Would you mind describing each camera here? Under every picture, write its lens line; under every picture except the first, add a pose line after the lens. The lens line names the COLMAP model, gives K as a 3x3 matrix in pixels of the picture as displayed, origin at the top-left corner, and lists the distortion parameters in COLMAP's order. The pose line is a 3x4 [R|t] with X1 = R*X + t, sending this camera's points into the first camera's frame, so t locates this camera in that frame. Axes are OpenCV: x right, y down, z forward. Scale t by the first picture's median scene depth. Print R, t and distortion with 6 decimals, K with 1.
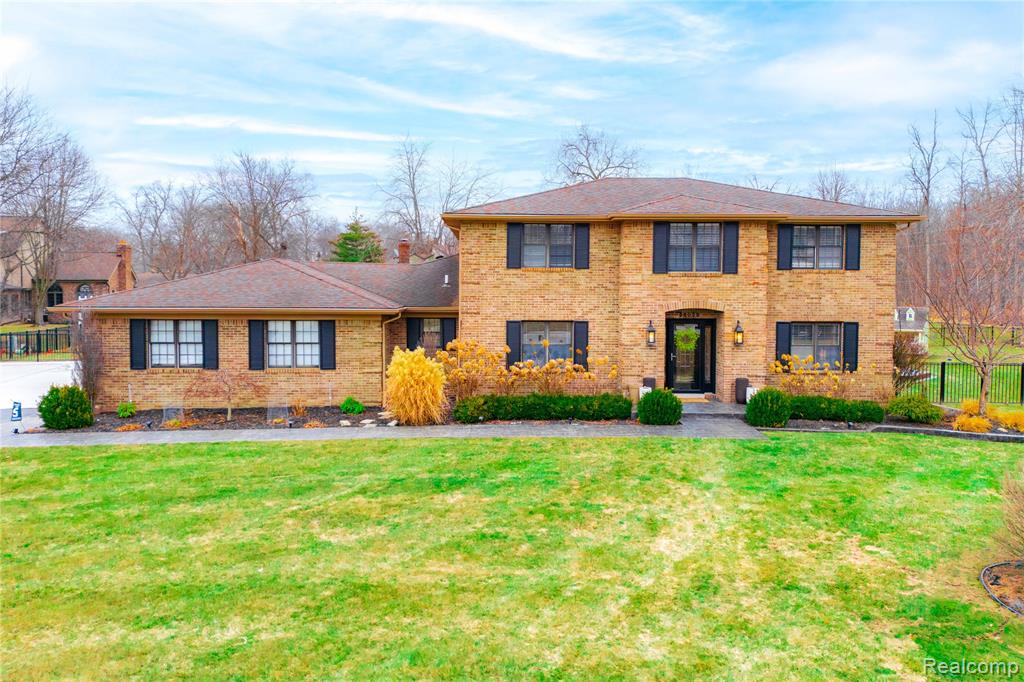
lens RADIAL K [[756.8, 0, 524.6], [0, 756.8, 319.6], [0, 0, 1]] dist [0.135262, -0.180026]
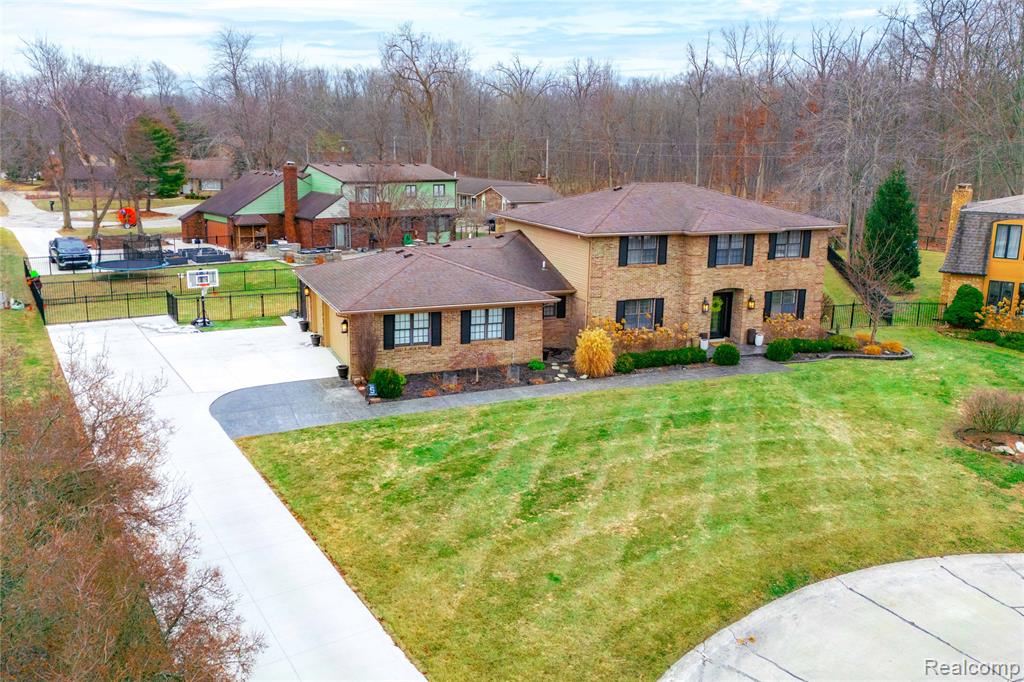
lens RADIAL K [[810.6, 0, 510.1], [0, 810.6, 317.2], [0, 0, 1]] dist [0.166852, -0.267233]
pose [[0.941932, -0.058292, 0.330707, -0.775705], [0.004194, 0.986784, 0.161989, -0.233335], [-0.335779, -0.151196, 0.929727, -0.451691]]
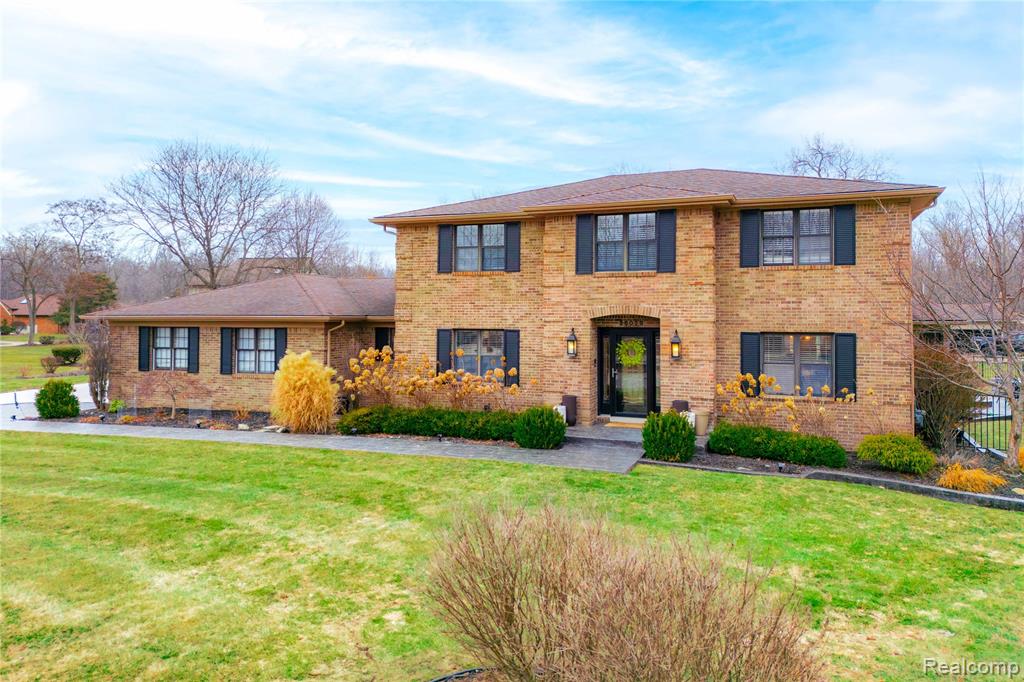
lens RADIAL K [[734.9, 0, 513.5], [0, 734.9, 302.1], [0, 0, 1]] dist [0.123722, -0.164897]
pose [[0.916814, -0.011081, -0.399161, 0.432319], [-0.015635, 0.997852, -0.063614, 0.025176], [0.399008, 0.064564, 0.914671, 0.204679]]
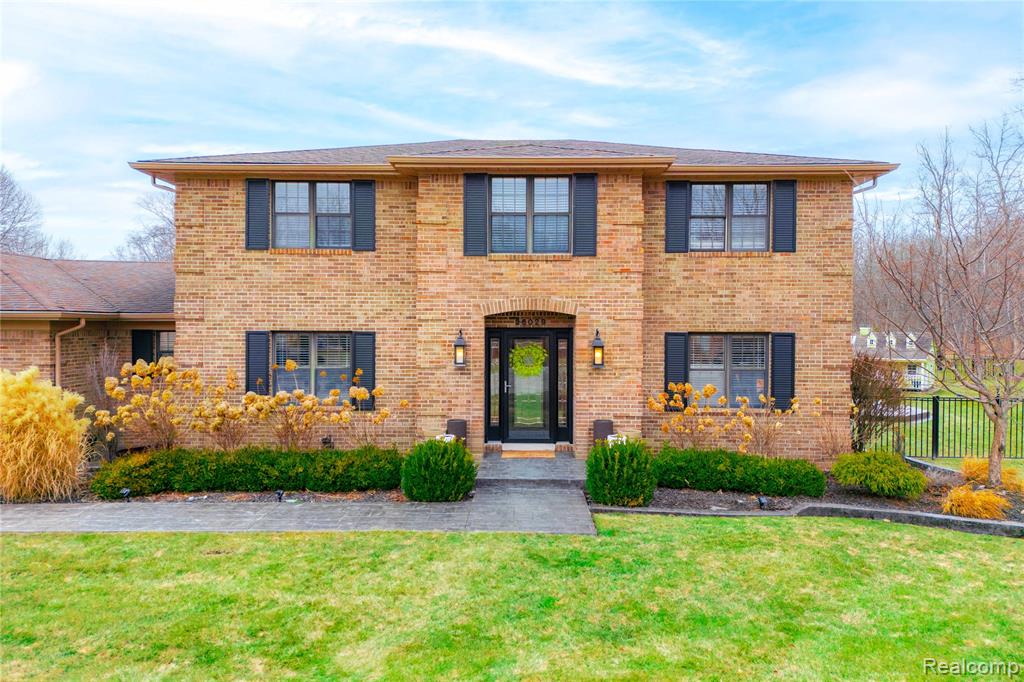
lens RADIAL K [[725.8, 0, 512.0], [0, 725.8, 341.0], [0, 0, 1]] dist [0.128269, -0.158308]
pose [[0.998735, -0.001285, -0.050277, 0.236908], [0.000163, 0.999751, -0.022316, 0.024327], [0.050293, 0.022280, 0.998486, 0.389511]]
